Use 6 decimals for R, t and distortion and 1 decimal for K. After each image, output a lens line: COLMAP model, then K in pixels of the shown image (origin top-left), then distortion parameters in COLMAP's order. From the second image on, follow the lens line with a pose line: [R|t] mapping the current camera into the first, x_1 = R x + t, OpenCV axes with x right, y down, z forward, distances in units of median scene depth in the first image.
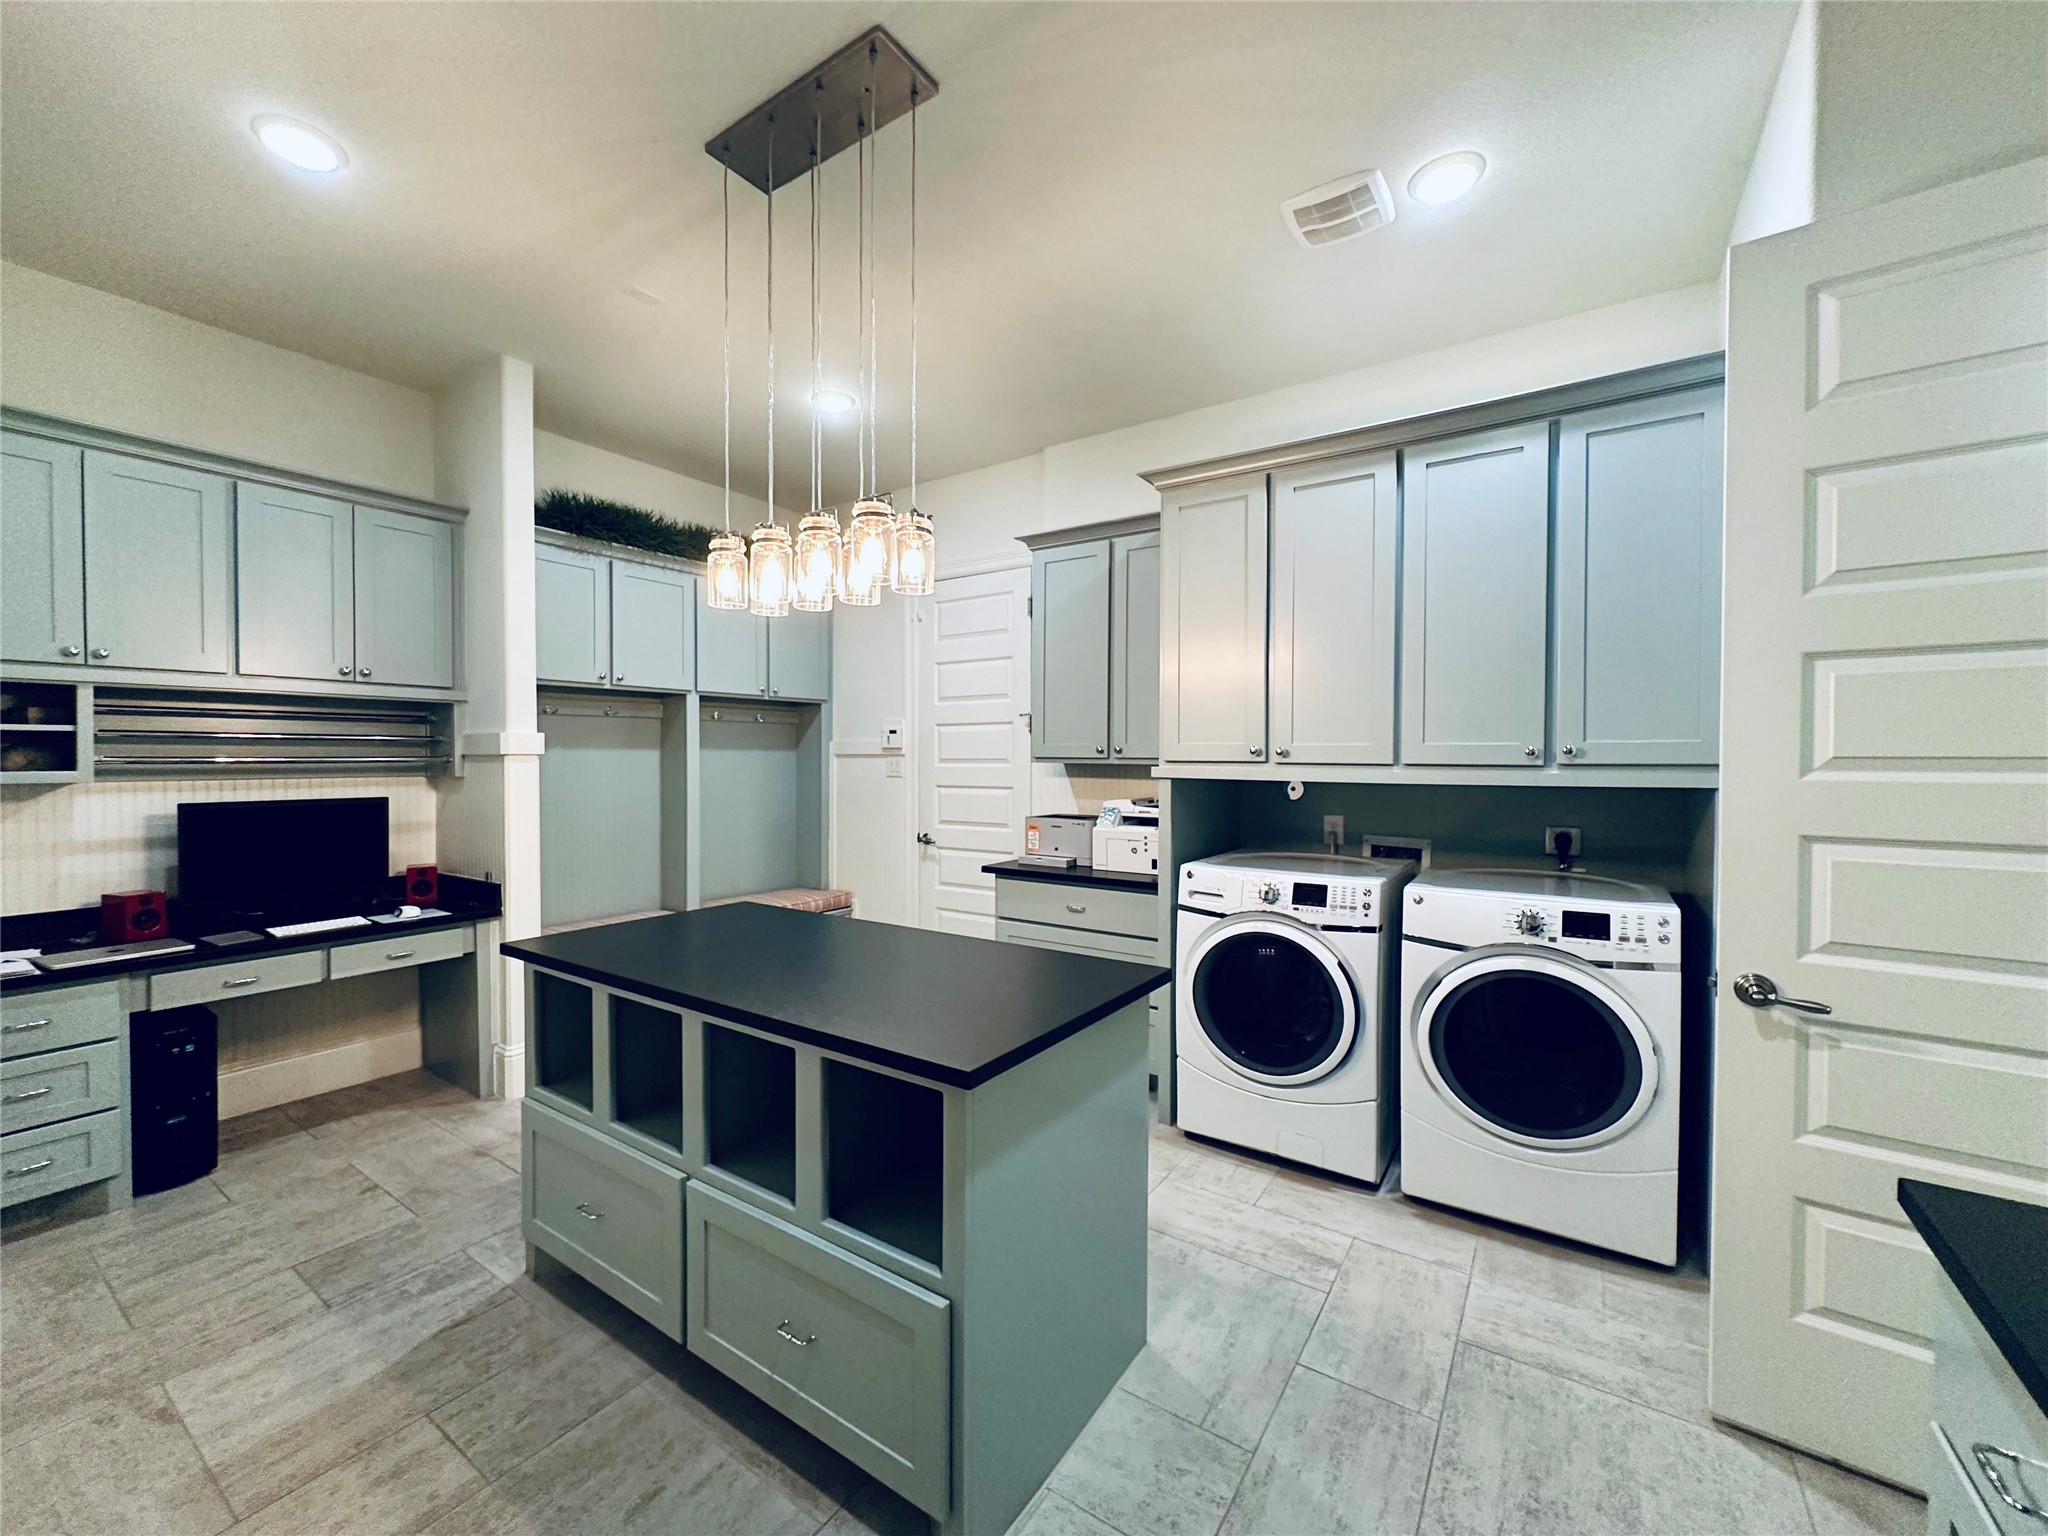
lens RADIAL K [[807.6, 0, 1027.6], [0, 807.6, 768.9], [0, 0, 1]] dist [-0.001670, -0.000095]
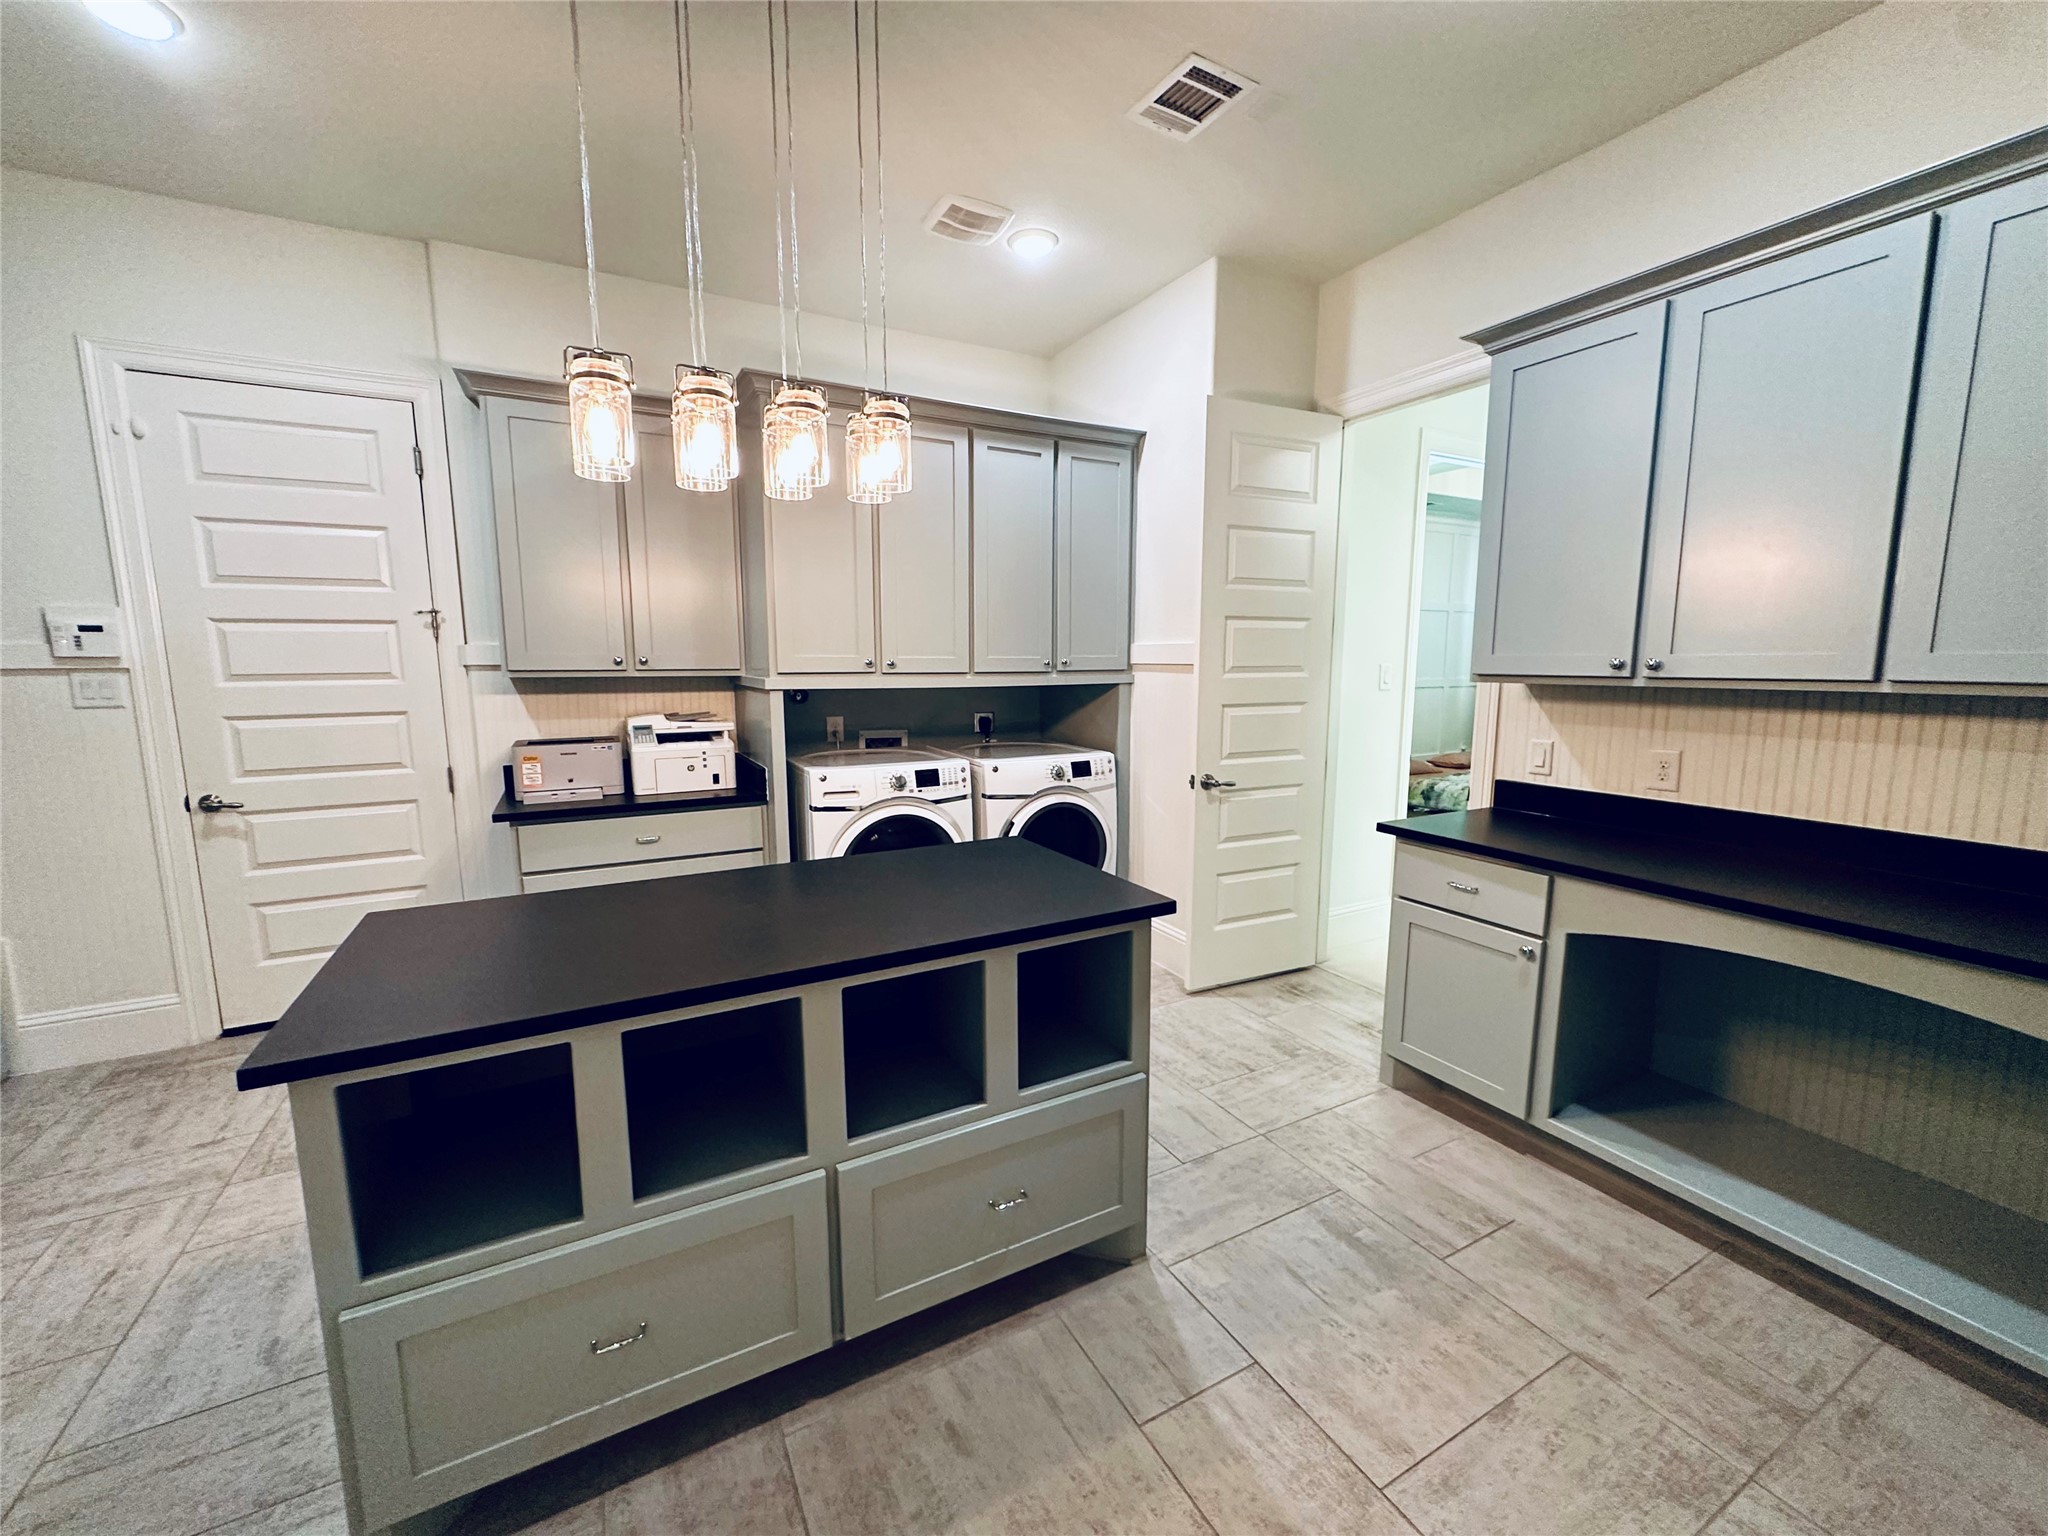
lens RADIAL K [[807.6, 0, 1020.3], [0, 807.6, 765.2], [0, 0, 1]] dist [-0.001670, -0.000095]
pose [[0.472486, -0.122293, 0.872813, -0.675247], [0.016652, 0.991388, 0.129892, -0.025357], [-0.881181, -0.046838, 0.470453, 0.278853]]
